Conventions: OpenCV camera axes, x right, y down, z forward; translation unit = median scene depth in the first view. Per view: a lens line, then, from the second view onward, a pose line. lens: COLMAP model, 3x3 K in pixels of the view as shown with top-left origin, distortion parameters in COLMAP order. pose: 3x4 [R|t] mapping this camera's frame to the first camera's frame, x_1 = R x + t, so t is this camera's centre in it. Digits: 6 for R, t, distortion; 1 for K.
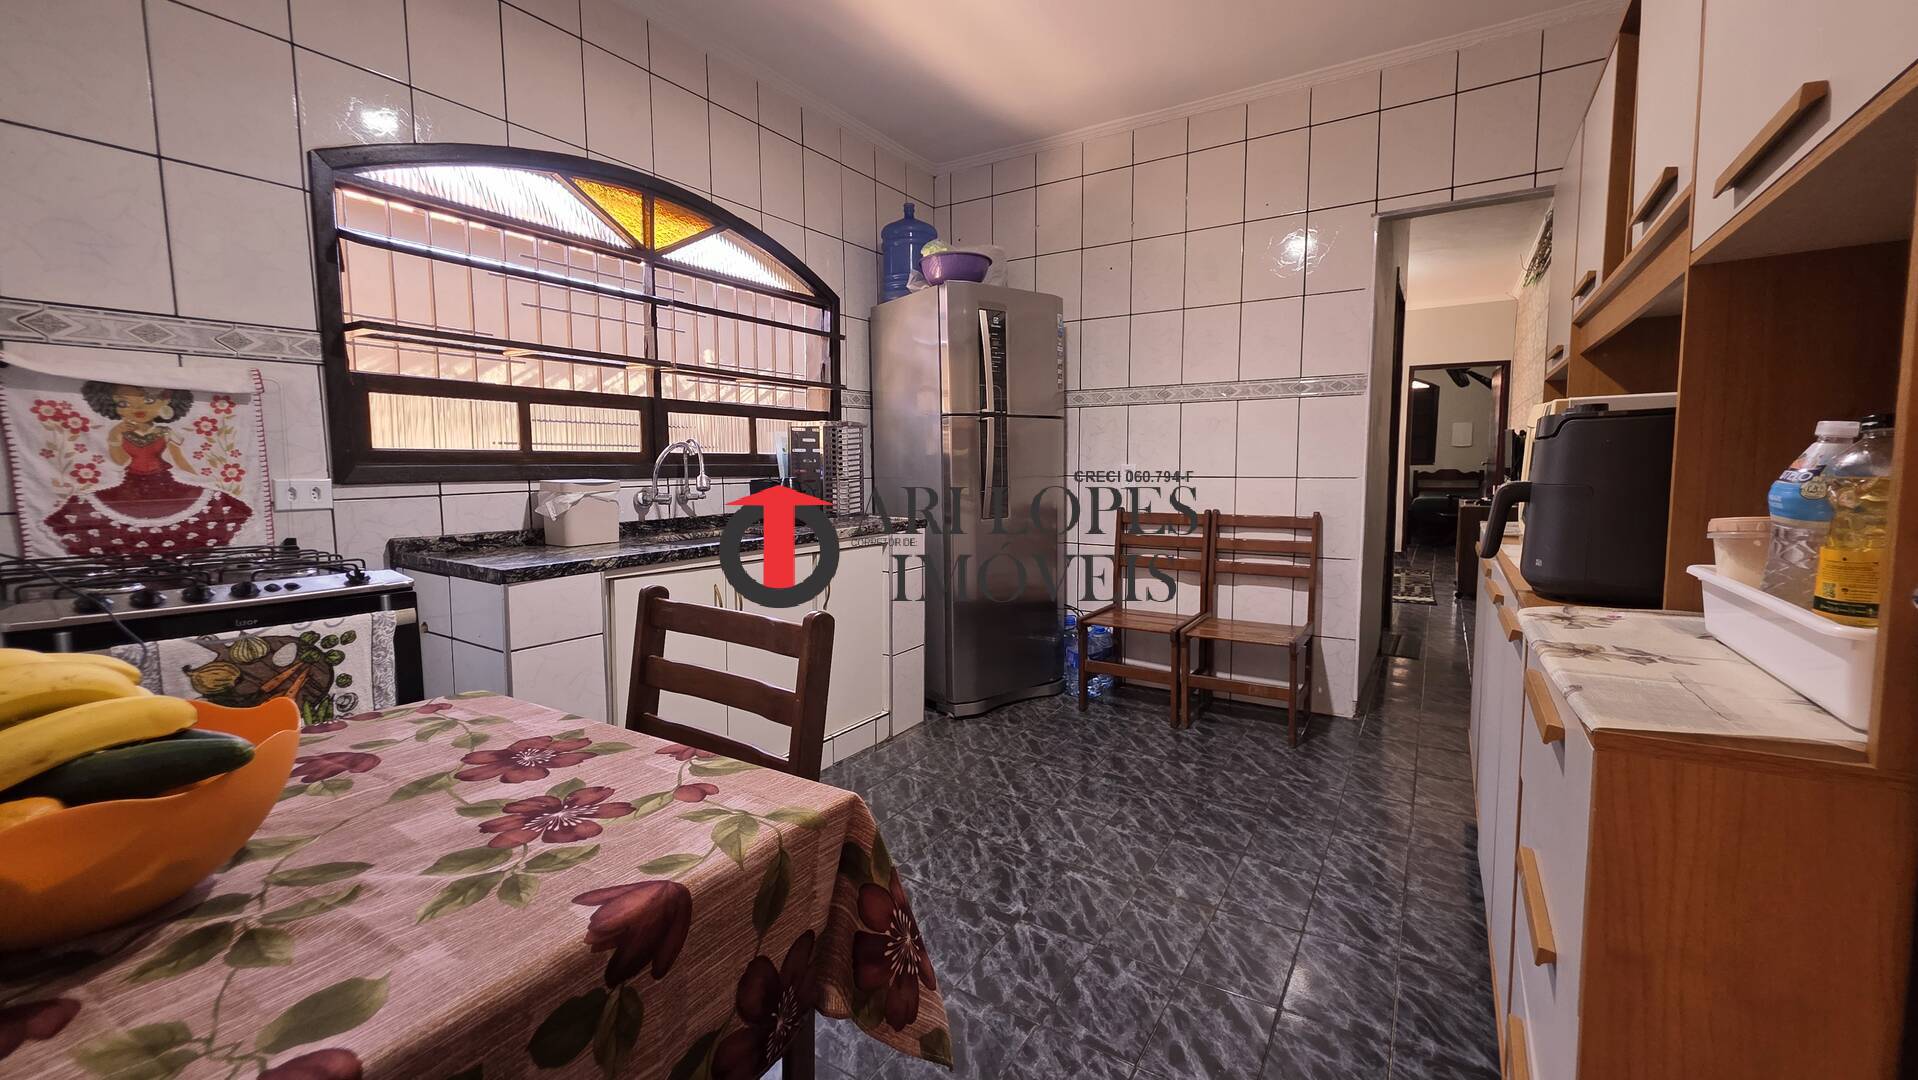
lens RADIAL K [[775.6, 0, 959.0], [0, 775.6, 540.0], [0, 0, 1]] dist [0.001658, -0.000180]
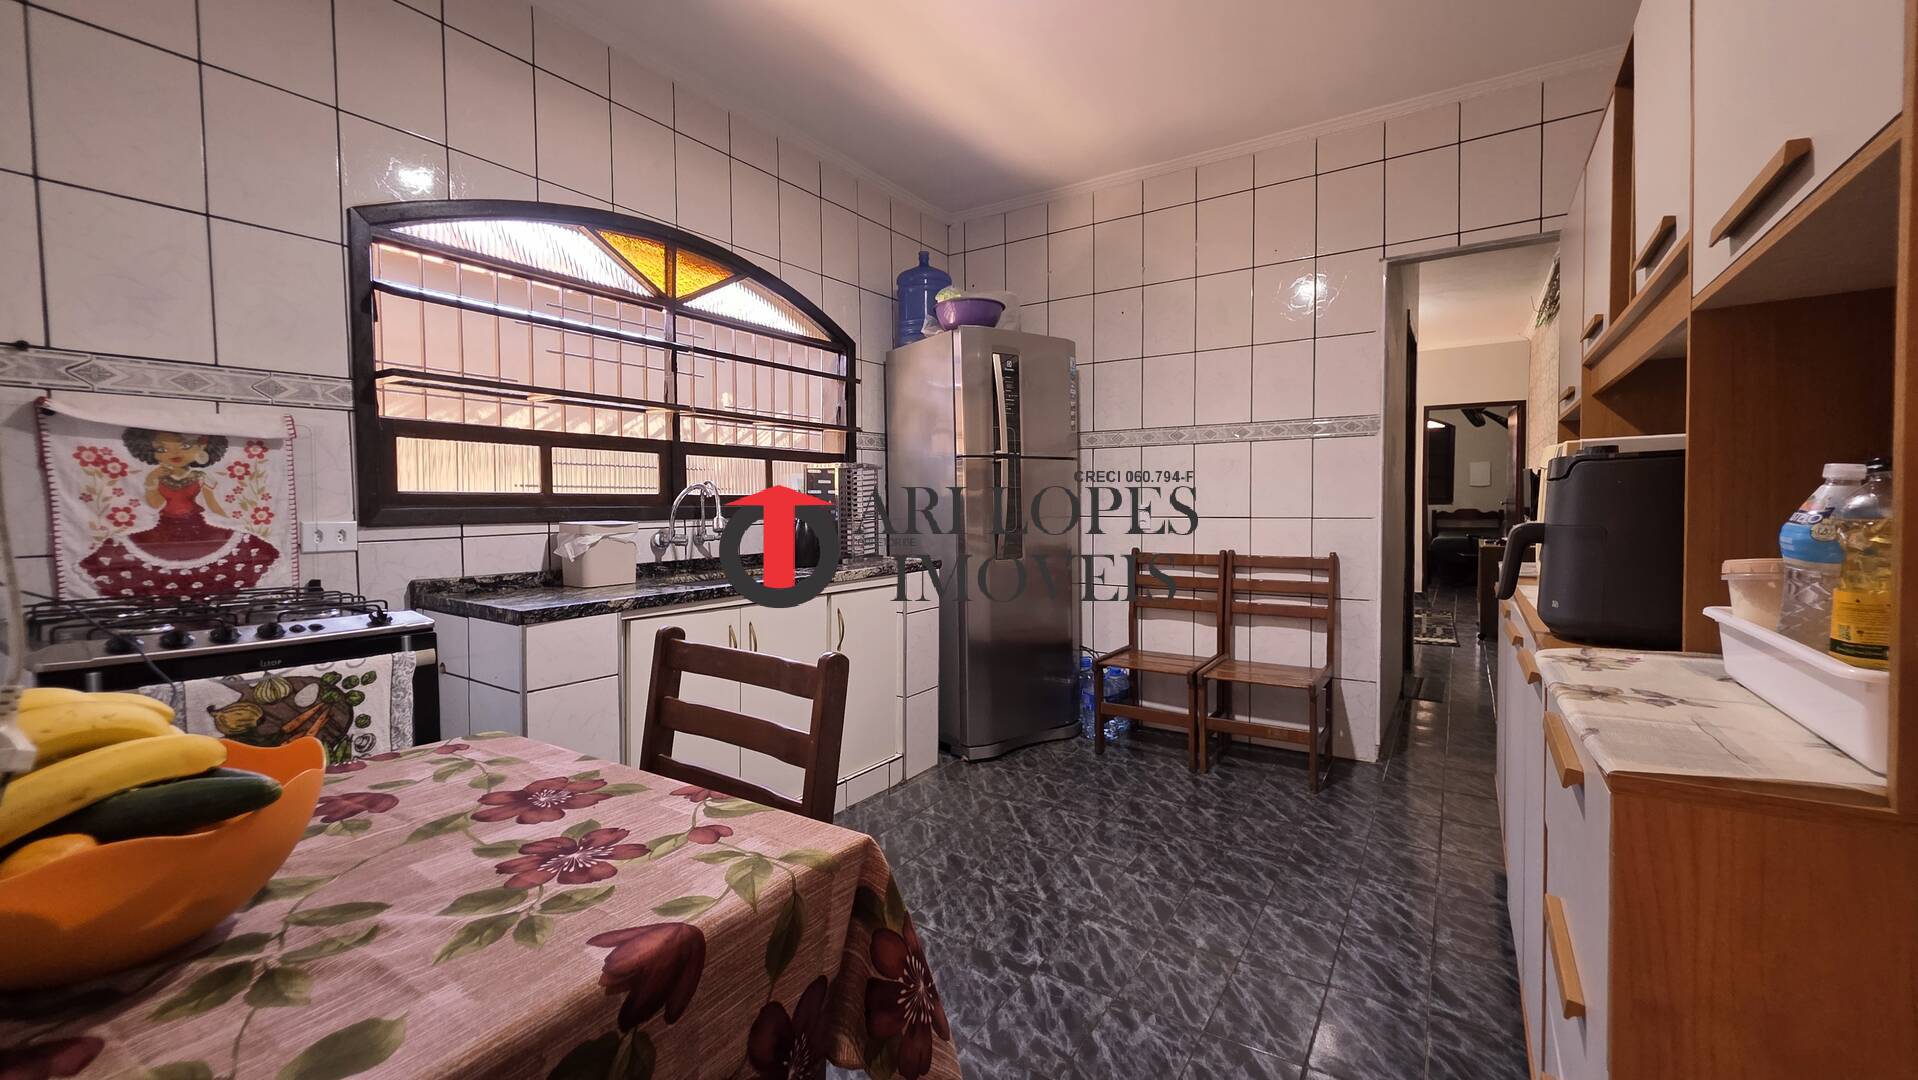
lens RADIAL K [[778.5, 0, 960.5], [0, 778.5, 541.4], [0, 0, 1]] dist [0.001778, 0.000043]
pose [[0.999861, -0.001452, -0.016632, 0.000659], [0.000614, 0.998737, -0.050243, -0.000679], [0.016684, 0.050226, 0.998599, -0.007845]]
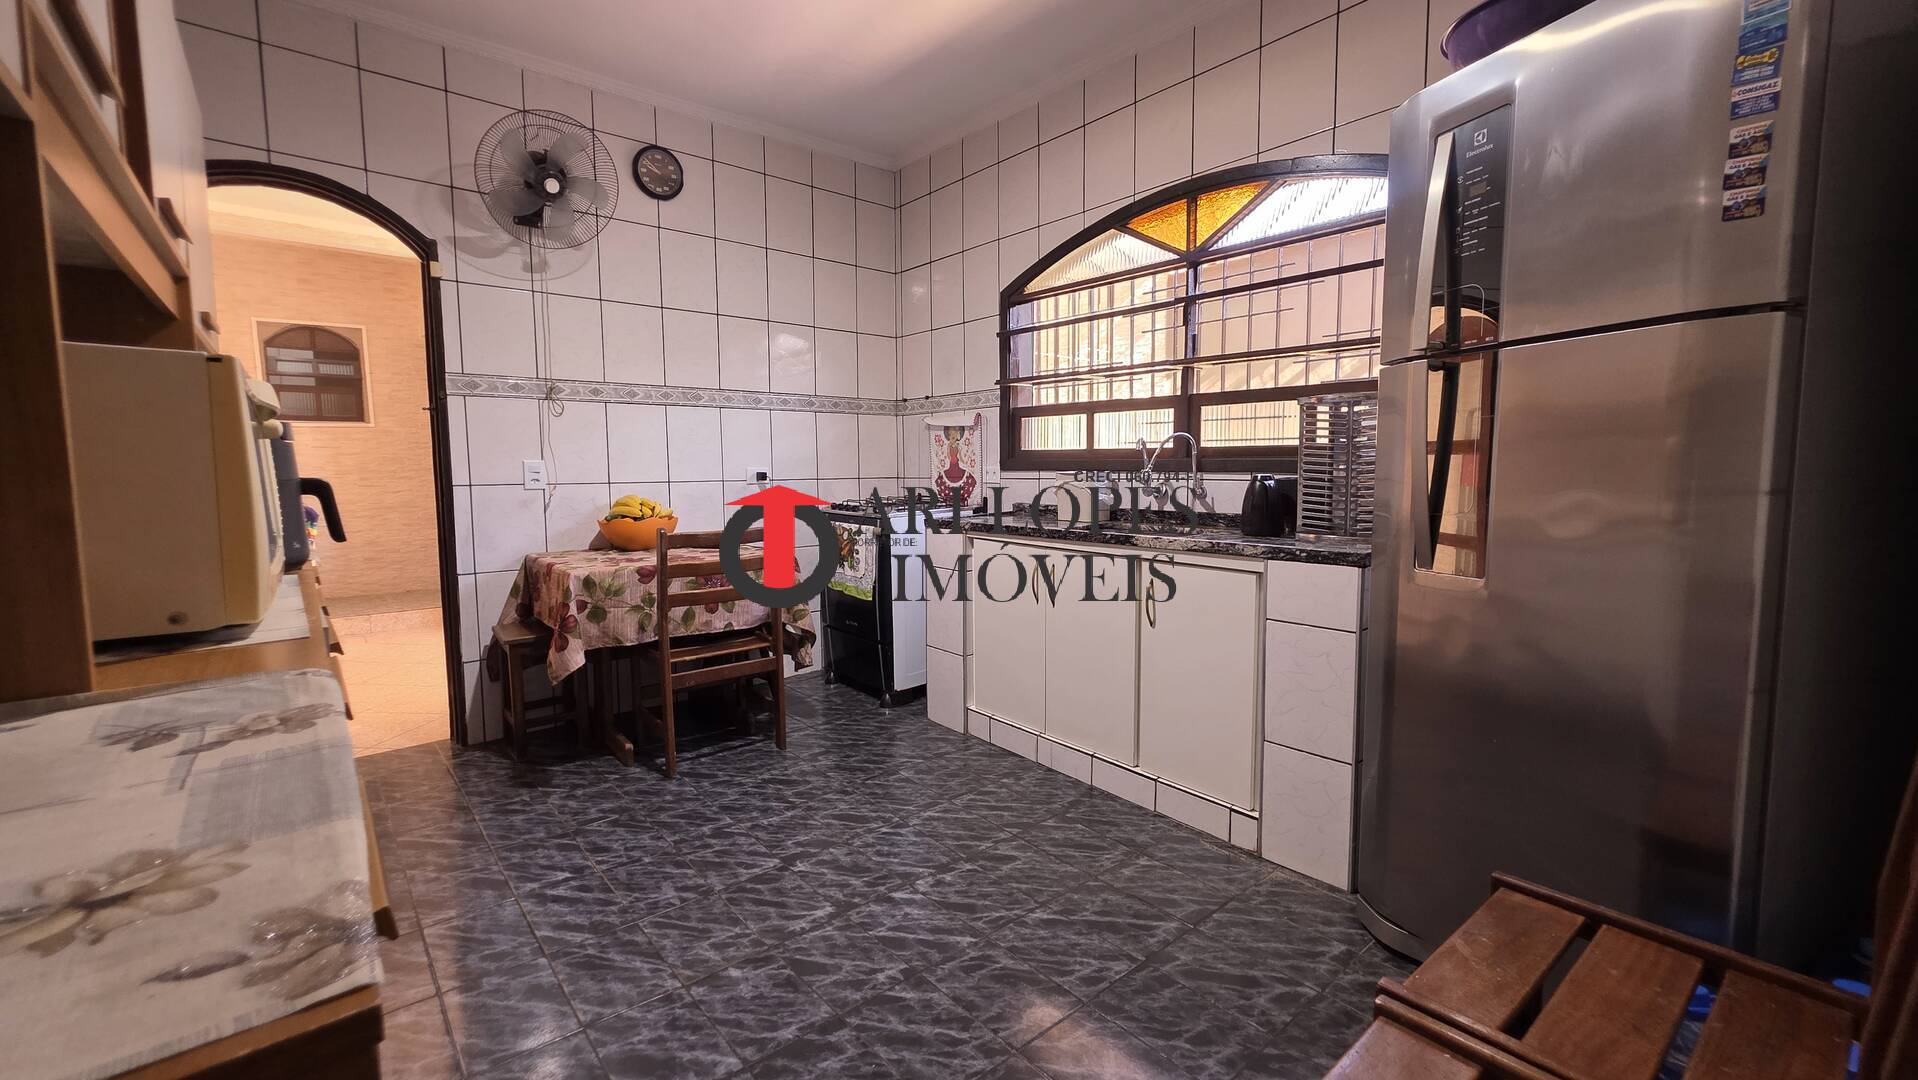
lens RADIAL K [[775.6, 0, 959.0], [0, 775.6, 540.0], [0, 0, 1]] dist [0.001658, -0.000180]
pose [[-0.306159, 0.099401, -0.946777, 1.101798], [-0.088771, 0.987220, 0.132353, -0.159011], [0.947832, 0.124567, -0.293423, 1.633303]]
